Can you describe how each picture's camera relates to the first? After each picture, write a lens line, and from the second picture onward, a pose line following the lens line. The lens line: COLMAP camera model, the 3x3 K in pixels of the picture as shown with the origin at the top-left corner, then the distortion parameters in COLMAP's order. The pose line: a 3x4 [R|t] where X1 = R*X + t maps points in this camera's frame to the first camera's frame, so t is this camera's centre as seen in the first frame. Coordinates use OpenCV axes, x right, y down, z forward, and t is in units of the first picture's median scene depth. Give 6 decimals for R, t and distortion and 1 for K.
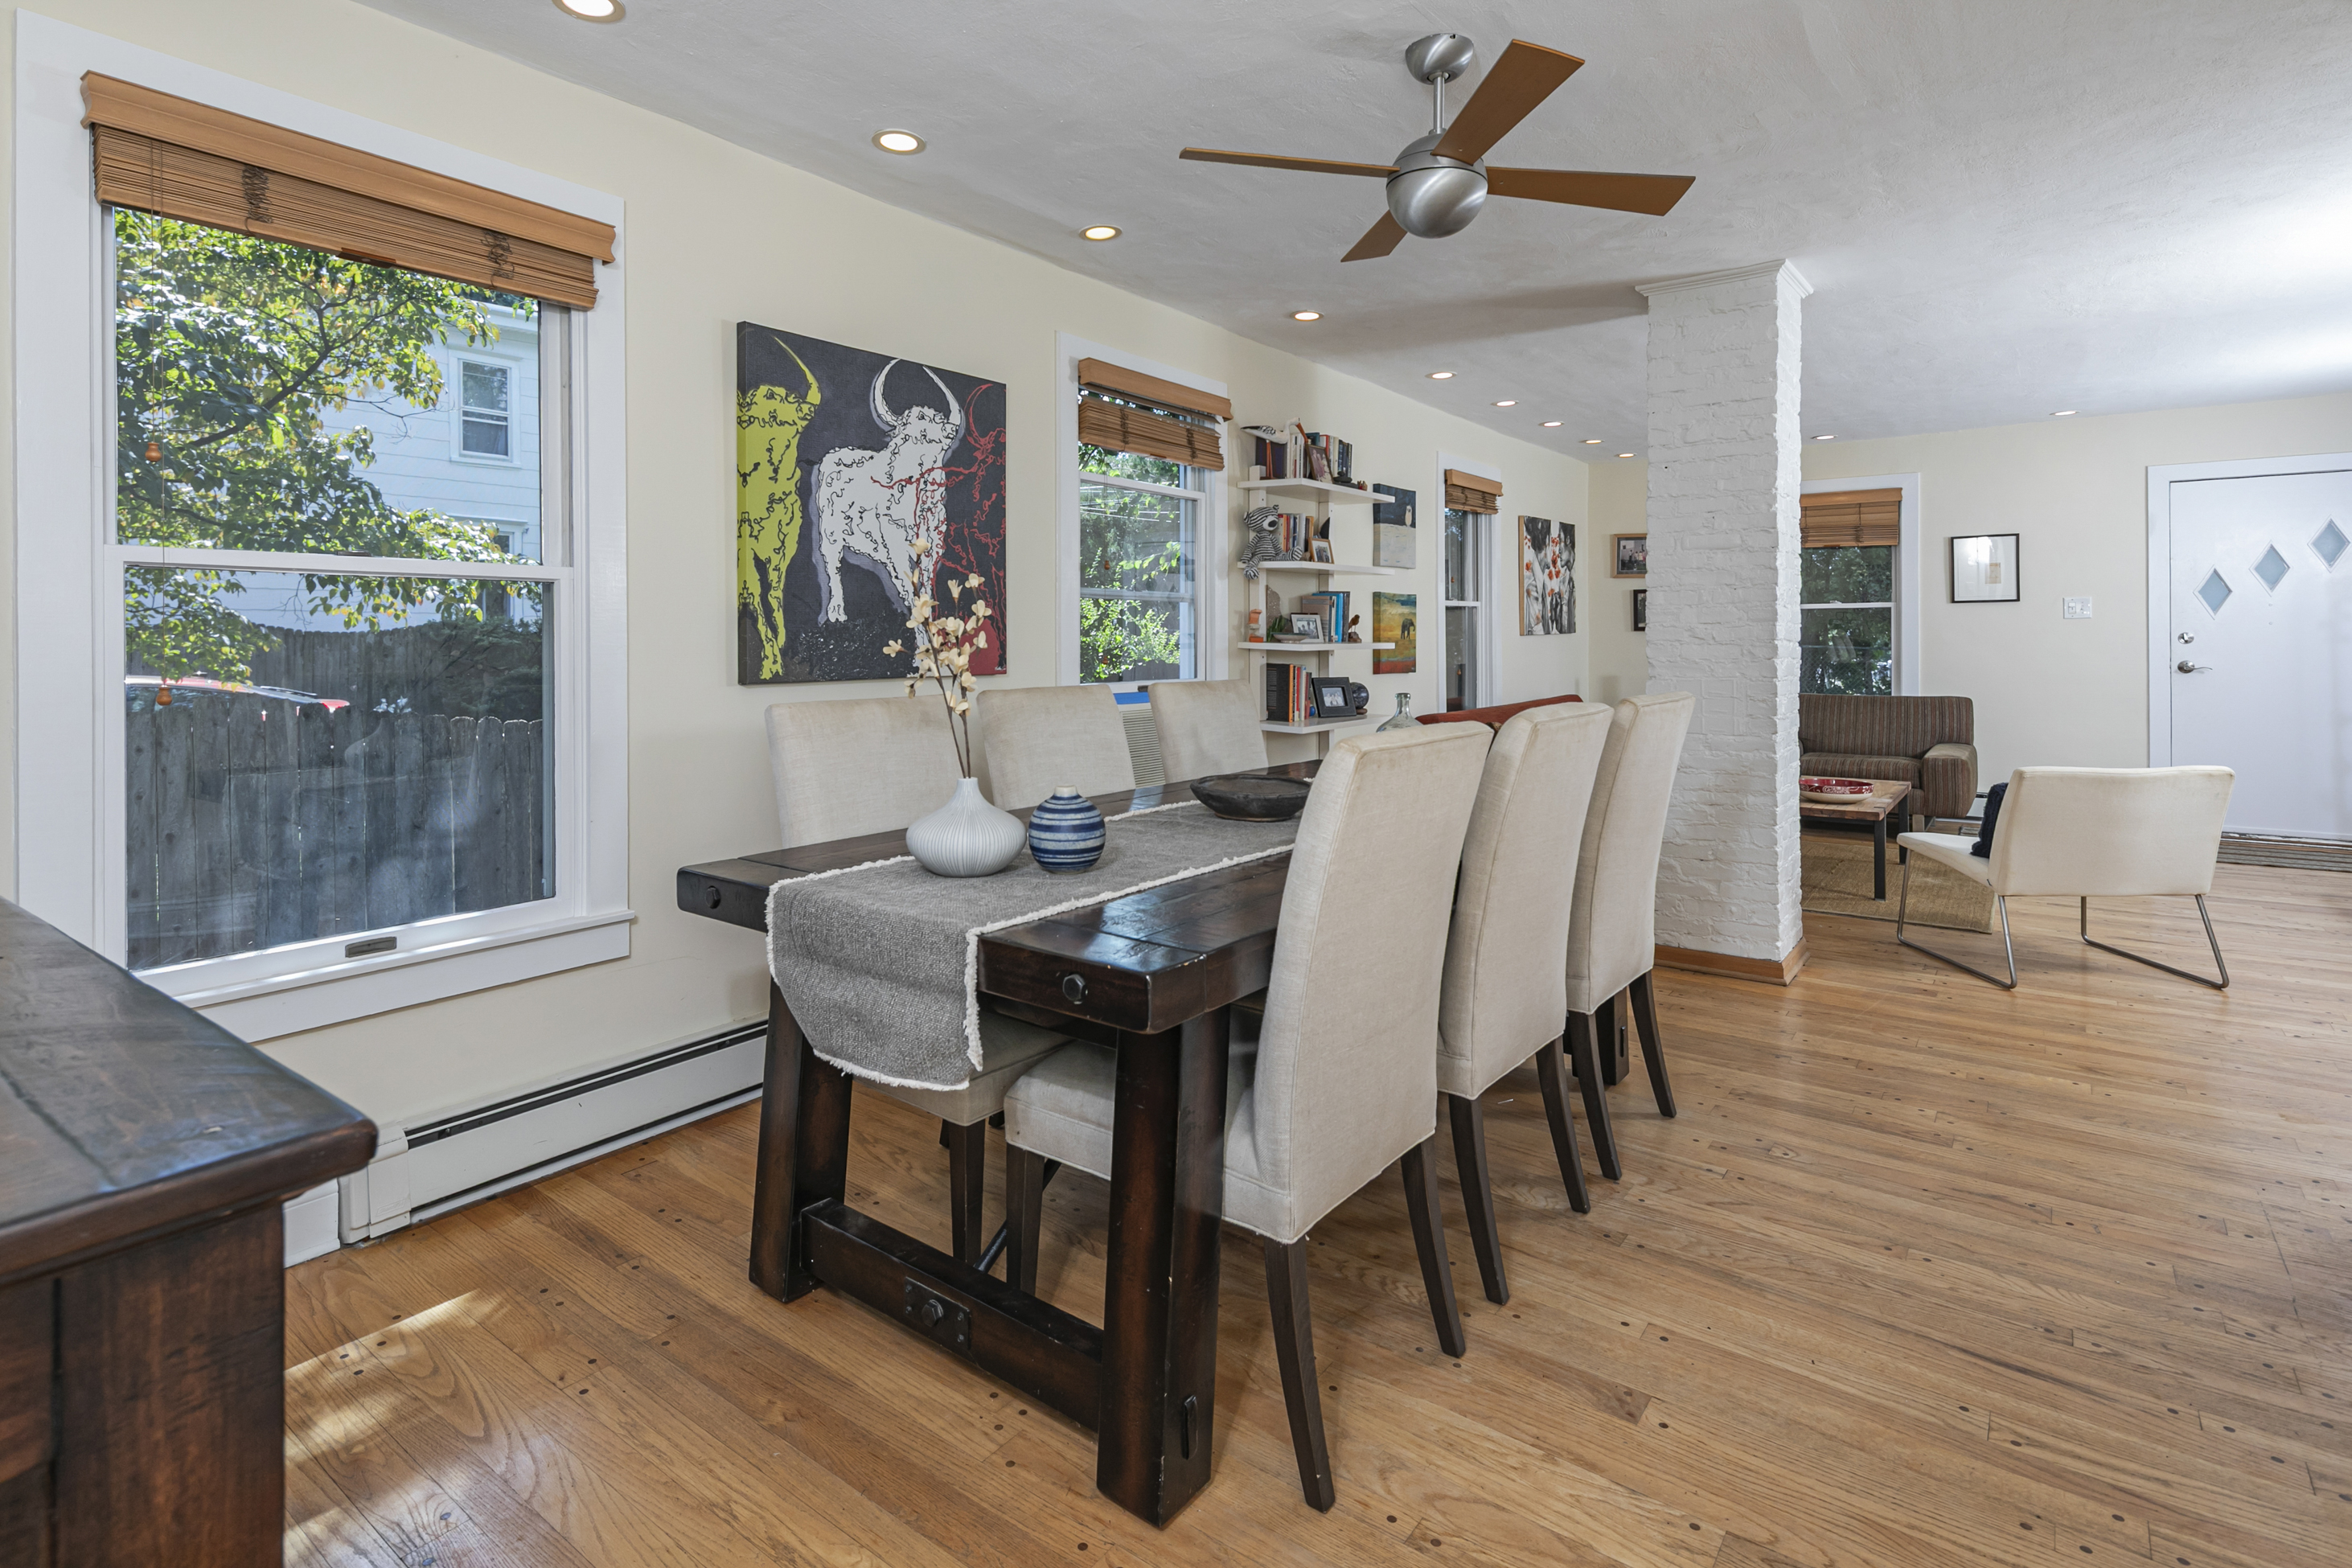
lens RADIAL K [[1202.9, 0, 1171.8], [0, 1202.9, 601.8], [0, 0, 1]] dist [0.009527, -0.000036]
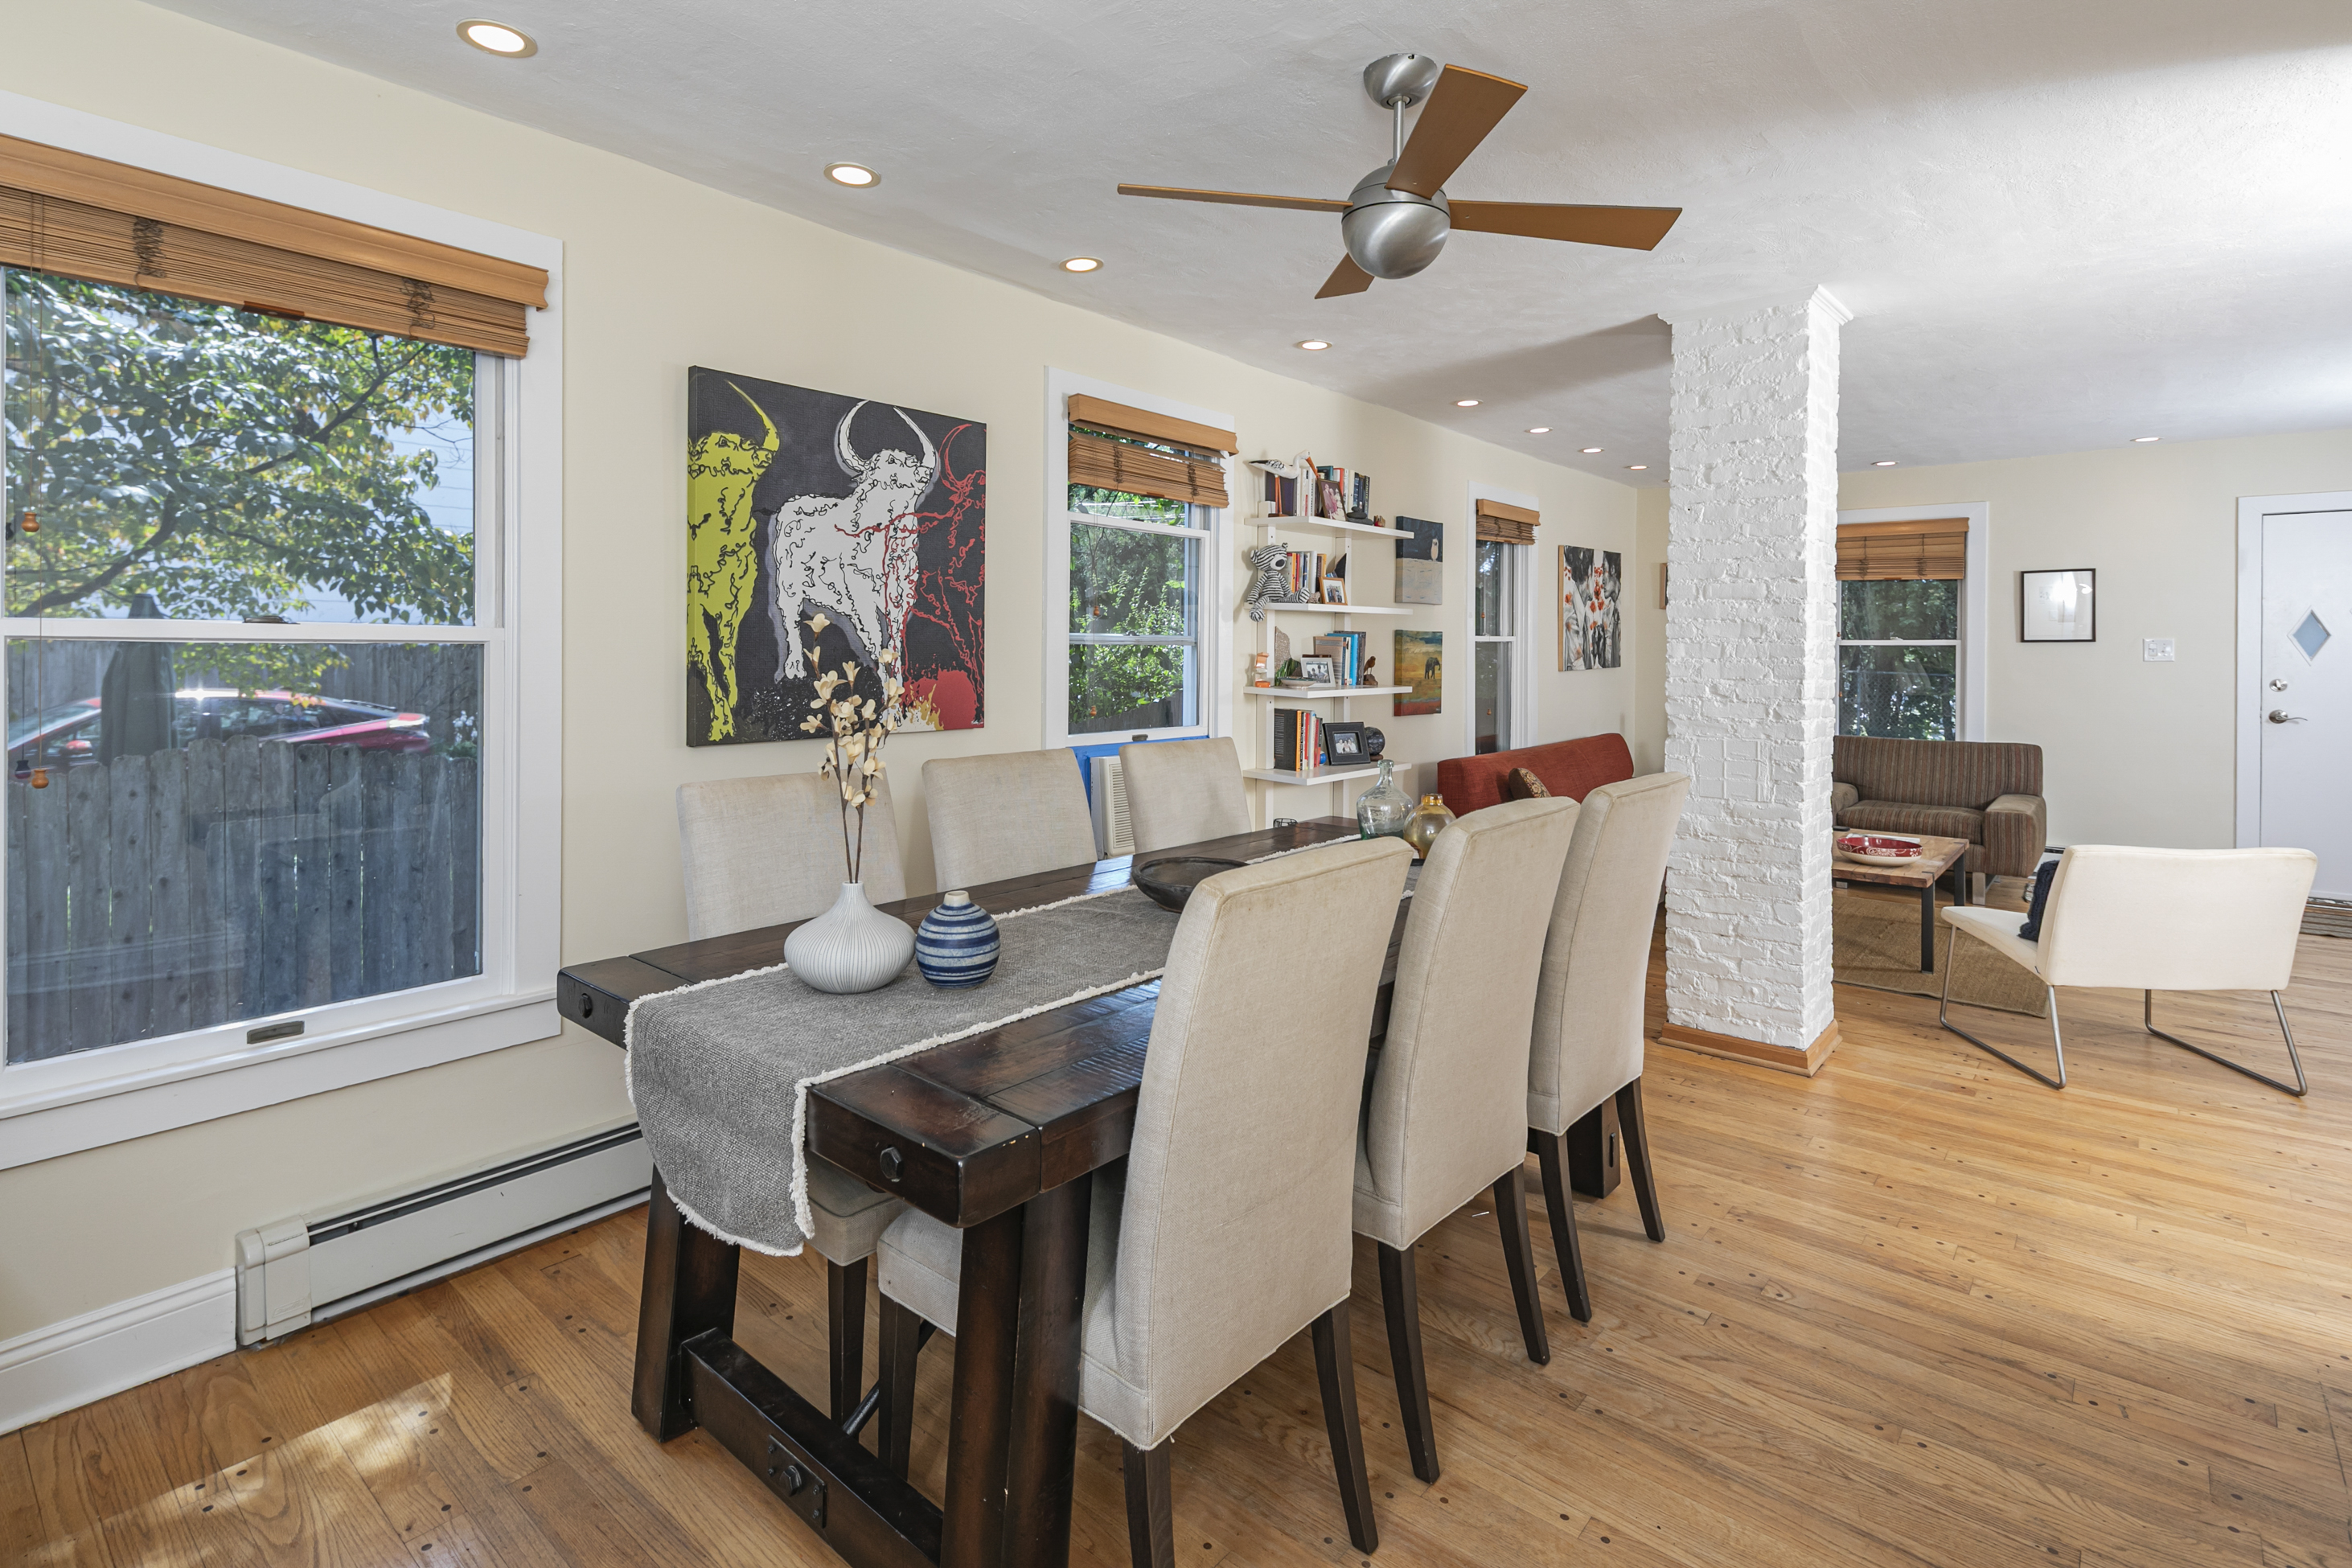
lens RADIAL K [[1208.2, 0, 1180.3], [0, 1208.2, 624.3], [0, 0, 1]] dist [0.009828, -0.001895]
pose [[0.998836, 0.001914, -0.048191, 0.088241], [-0.001532, 0.999967, 0.007977, -0.041361], [0.048205, -0.007893, 0.998806, 0.066435]]
